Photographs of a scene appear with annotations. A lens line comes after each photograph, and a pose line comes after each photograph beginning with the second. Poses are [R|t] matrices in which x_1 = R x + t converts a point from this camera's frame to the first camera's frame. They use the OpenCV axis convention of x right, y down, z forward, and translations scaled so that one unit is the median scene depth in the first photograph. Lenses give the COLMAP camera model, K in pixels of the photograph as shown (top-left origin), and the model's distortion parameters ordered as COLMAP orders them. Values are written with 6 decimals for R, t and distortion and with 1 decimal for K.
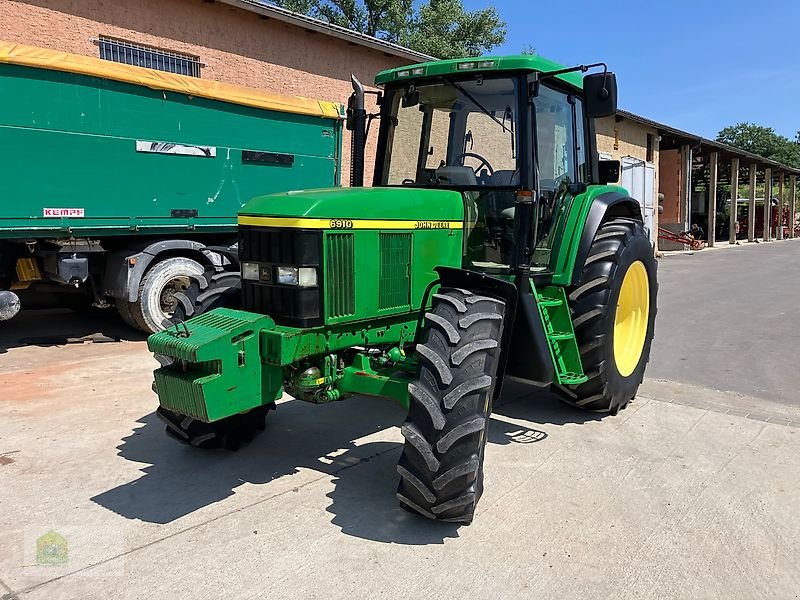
lens RADIAL K [[656.1, 0, 403.8], [0, 656.1, 296.1], [0, 0, 1]] dist [0.027297, -0.024382]
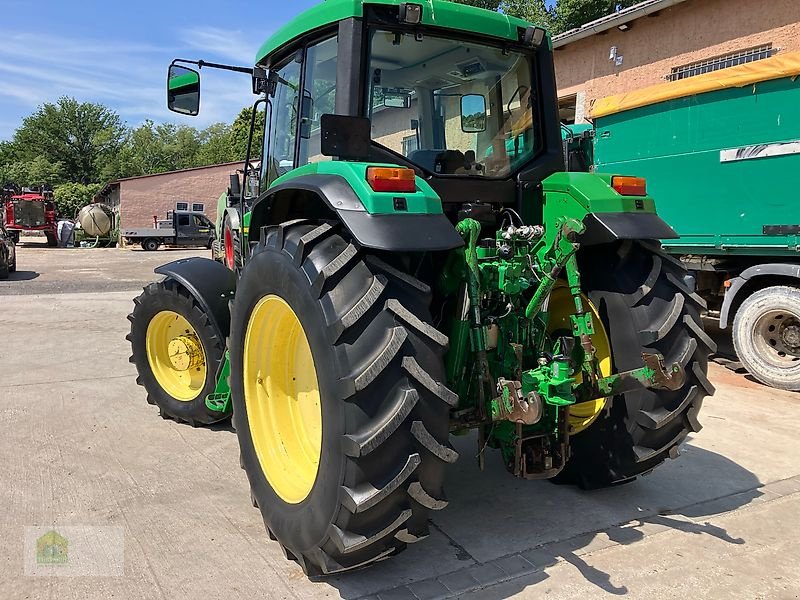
lens RADIAL K [[656.1, 0, 406.3], [0, 656.1, 302.8], [0, 0, 1]] dist [0.027297, -0.024382]
pose [[-0.385107, 0.083305, -0.919104, 0.969915], [-0.125462, 0.981946, 0.141569, -0.165115], [0.914304, 0.169832, -0.367702, 1.538313]]
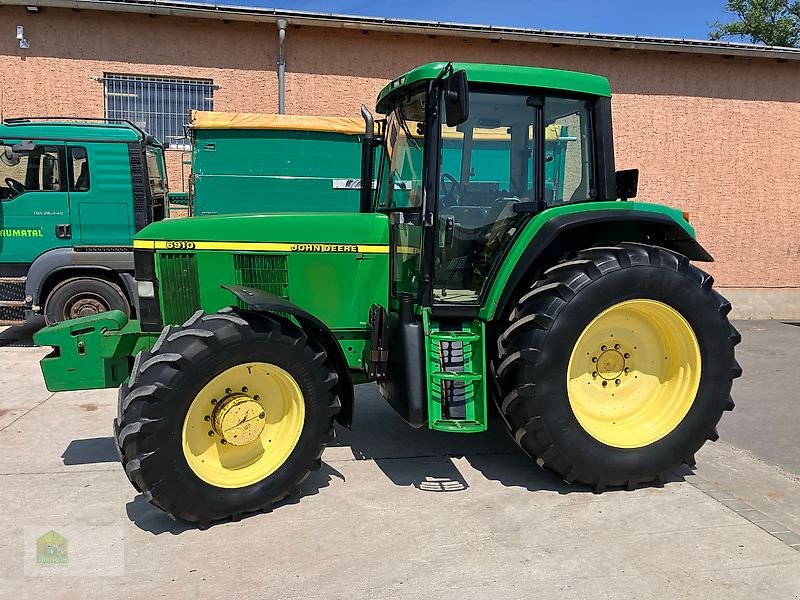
lens RADIAL K [[656.1, 0, 405.8], [0, 656.1, 314.1], [0, 0, 1]] dist [0.027297, -0.024382]
pose [[0.766877, 0.069469, -0.638023, 0.743700], [-0.081134, 0.996643, 0.010996, -0.026618], [0.636645, 0.043332, 0.769939, 0.282892]]
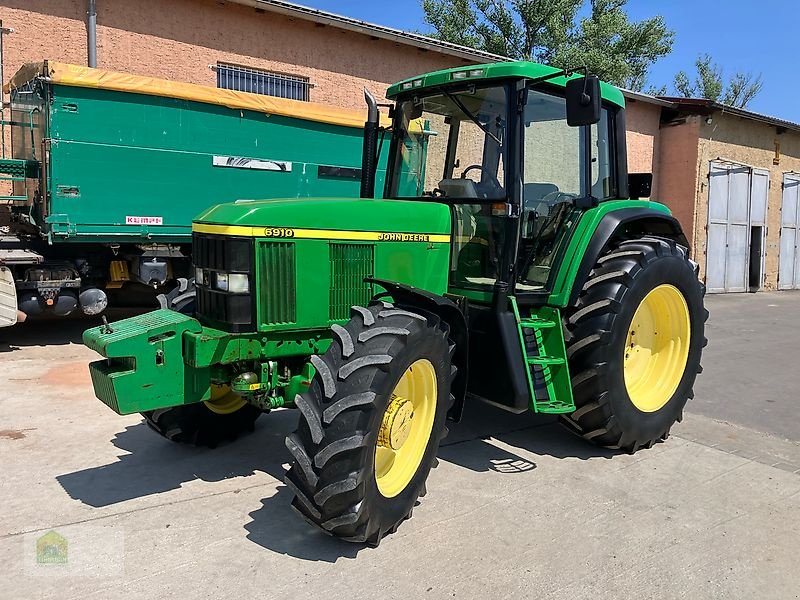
lens RADIAL K [[656.1, 0, 401.8], [0, 656.1, 295.5], [0, 0, 1]] dist [0.027297, -0.024382]
pose [[0.969526, 0.045986, -0.240634, 0.261838], [-0.052246, 0.998440, -0.019696, -0.002192], [0.239353, 0.031668, 0.970416, 0.048976]]
